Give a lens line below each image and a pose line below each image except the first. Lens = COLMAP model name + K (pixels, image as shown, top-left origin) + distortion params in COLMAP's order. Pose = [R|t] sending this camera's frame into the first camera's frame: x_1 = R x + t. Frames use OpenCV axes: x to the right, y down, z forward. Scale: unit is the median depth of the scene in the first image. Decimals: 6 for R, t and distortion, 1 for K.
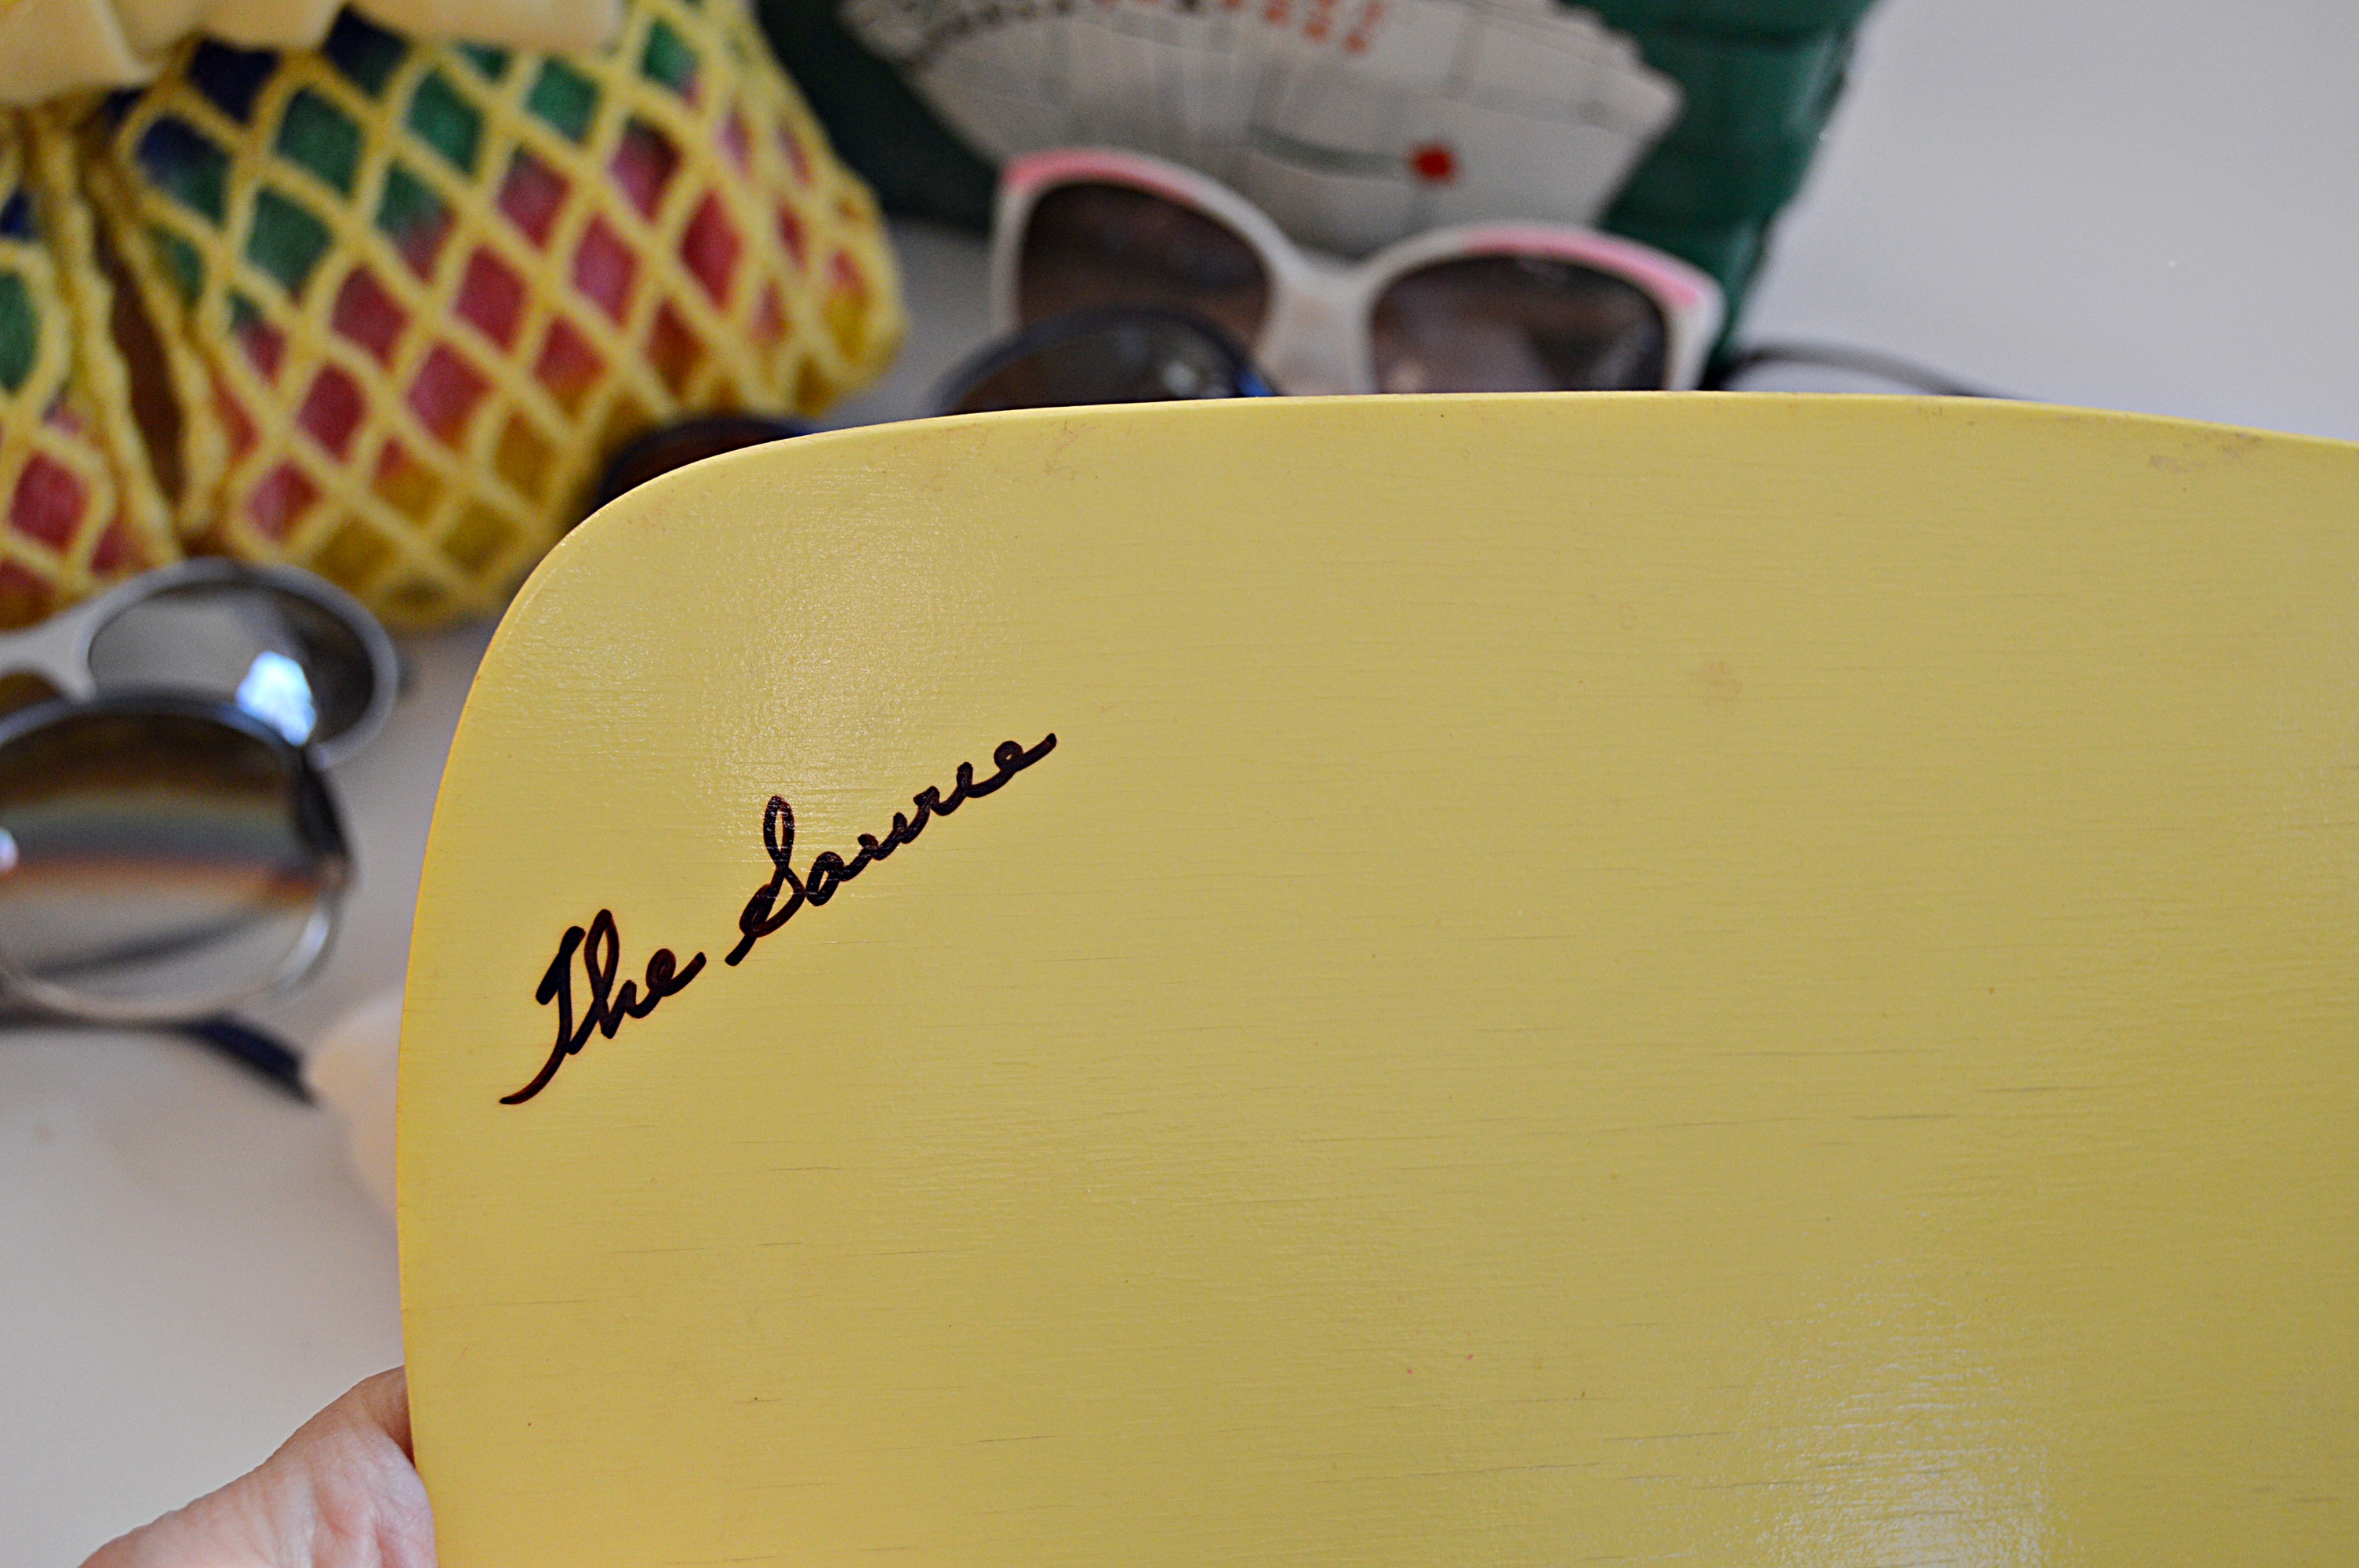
lens RADIAL K [[3250.2, 0, 1189.5], [0, 3250.2, 793.5], [0, 0, 1]] dist [-0.051603, 0.000000]
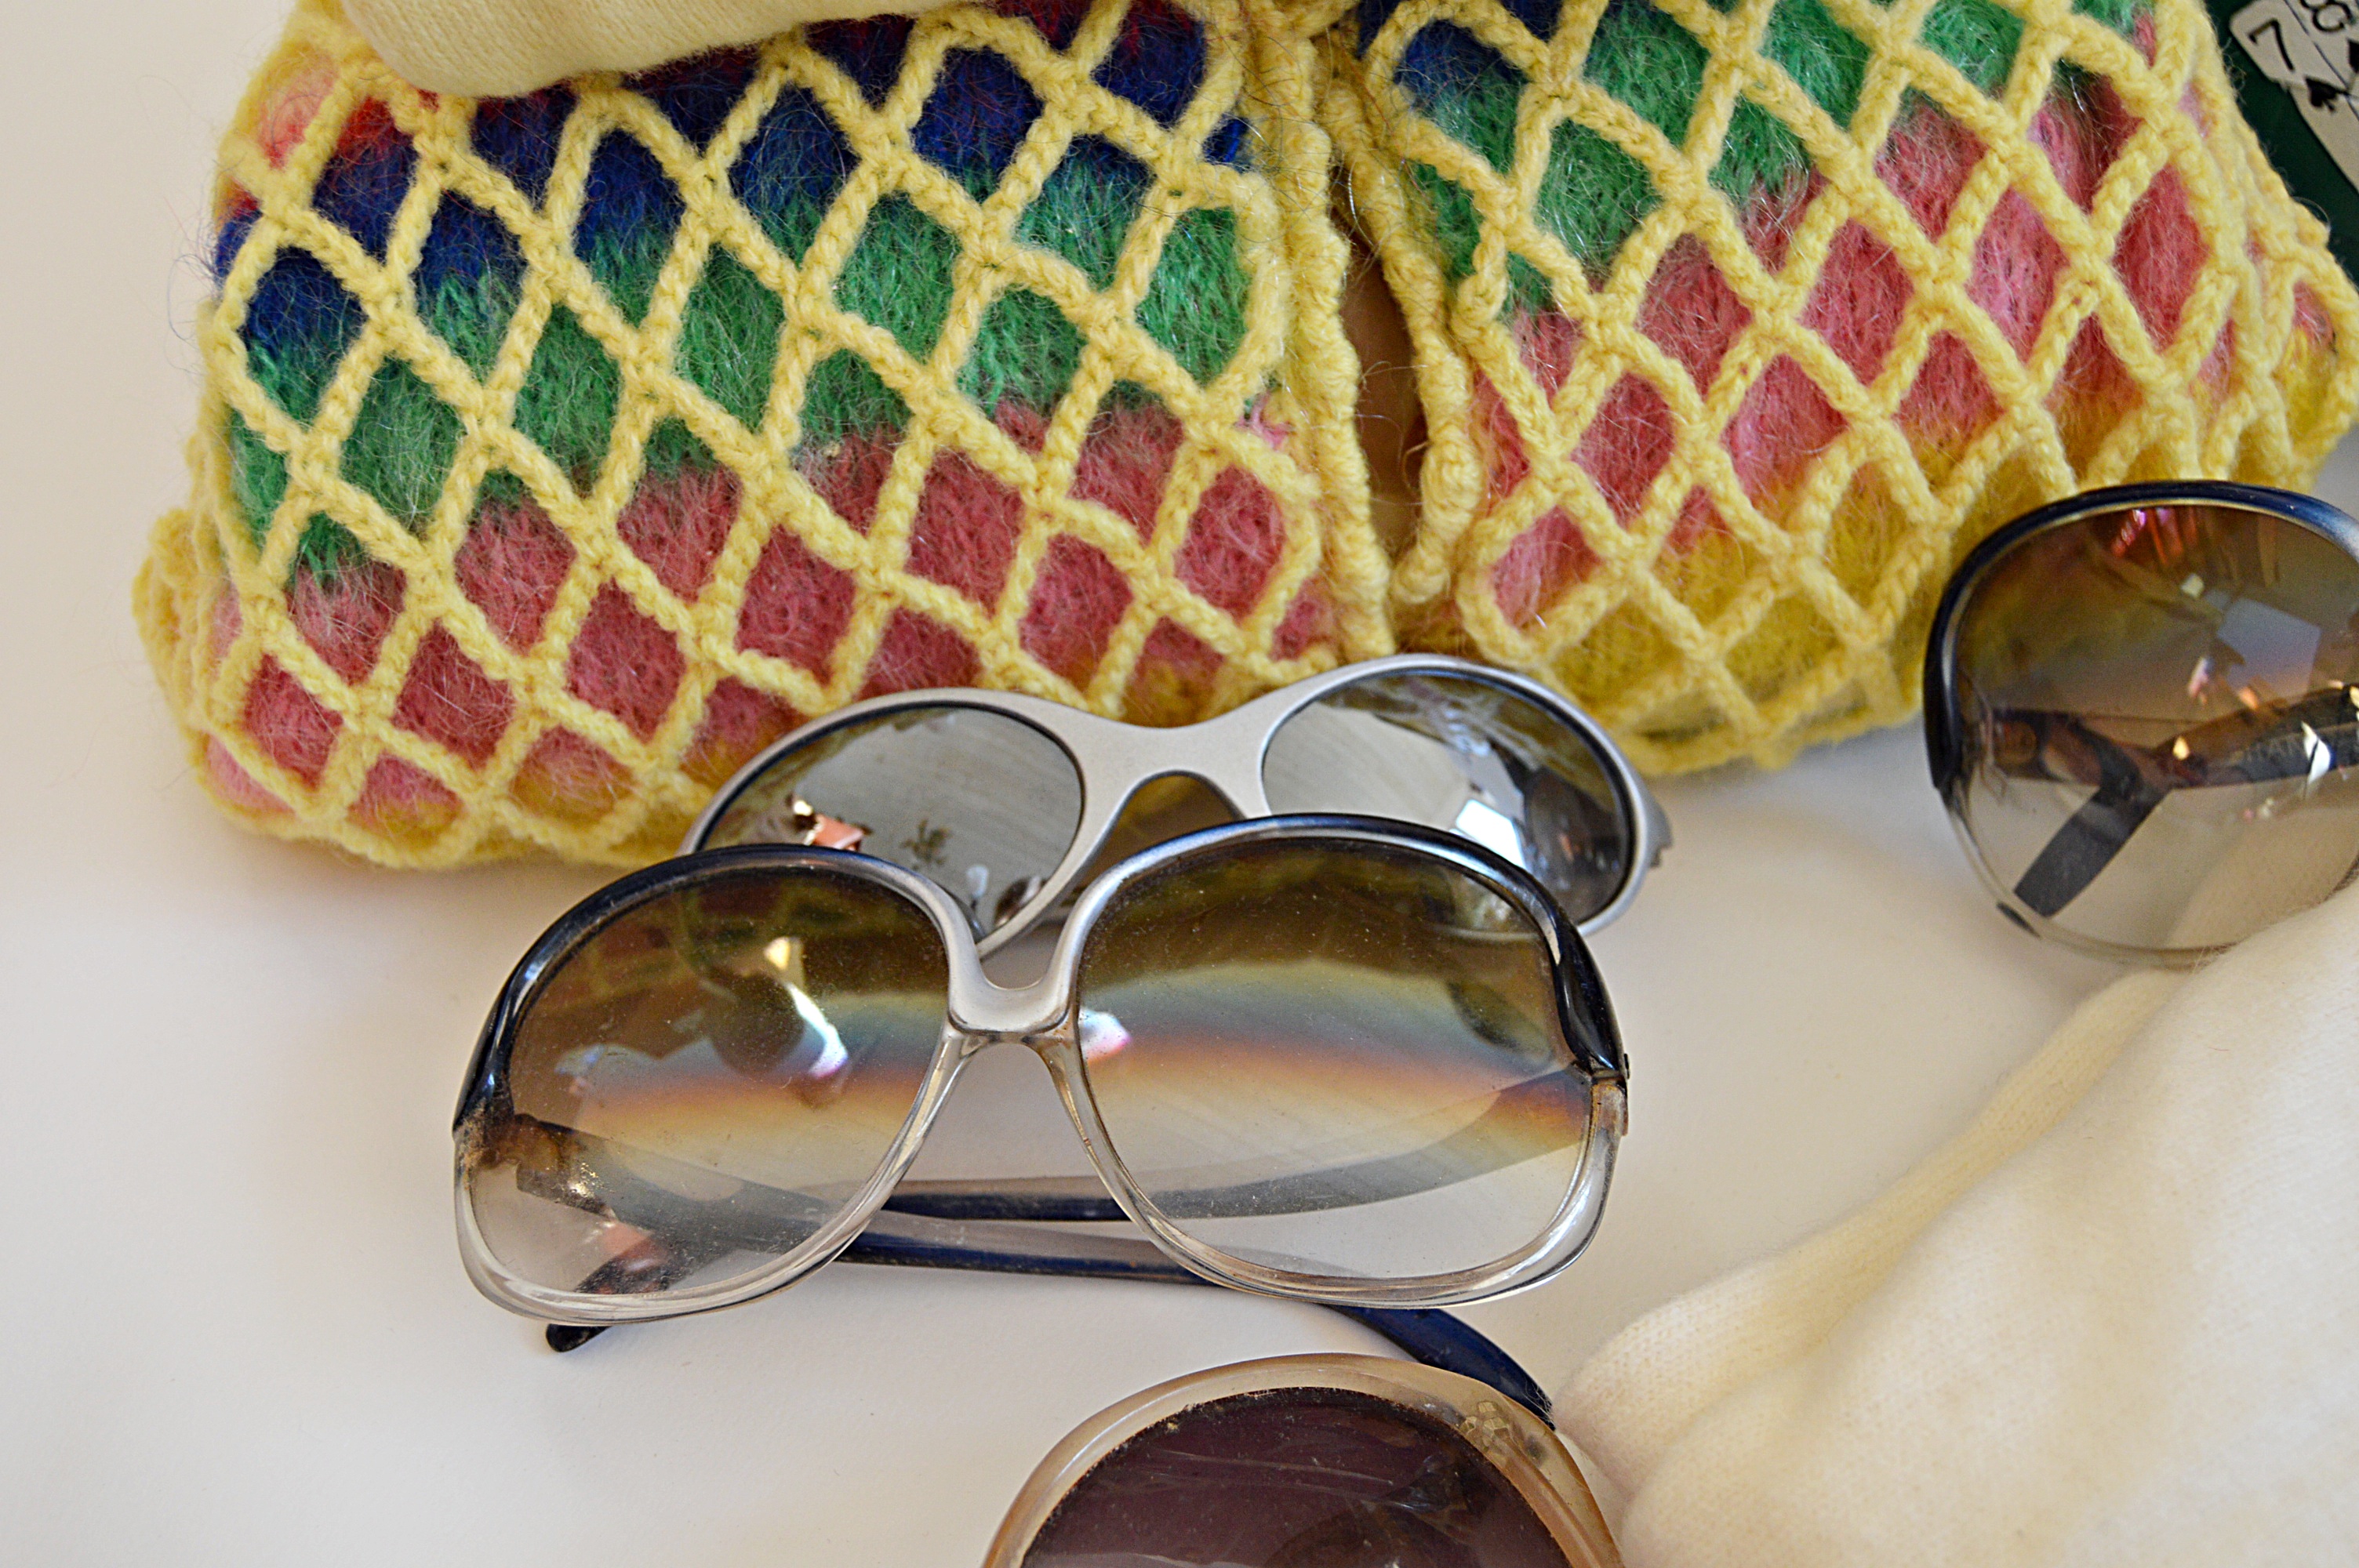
lens RADIAL K [[2650.4, 0, 1182.2], [0, 2650.4, 787.6], [0, 0, 1]] dist [-0.072534, 0.000000]
pose [[0.964465, 0.059865, -0.257339, -0.206125], [-0.088989, 0.990687, -0.103052, 0.024410], [0.248773, 0.122290, 0.960811, 0.431292]]
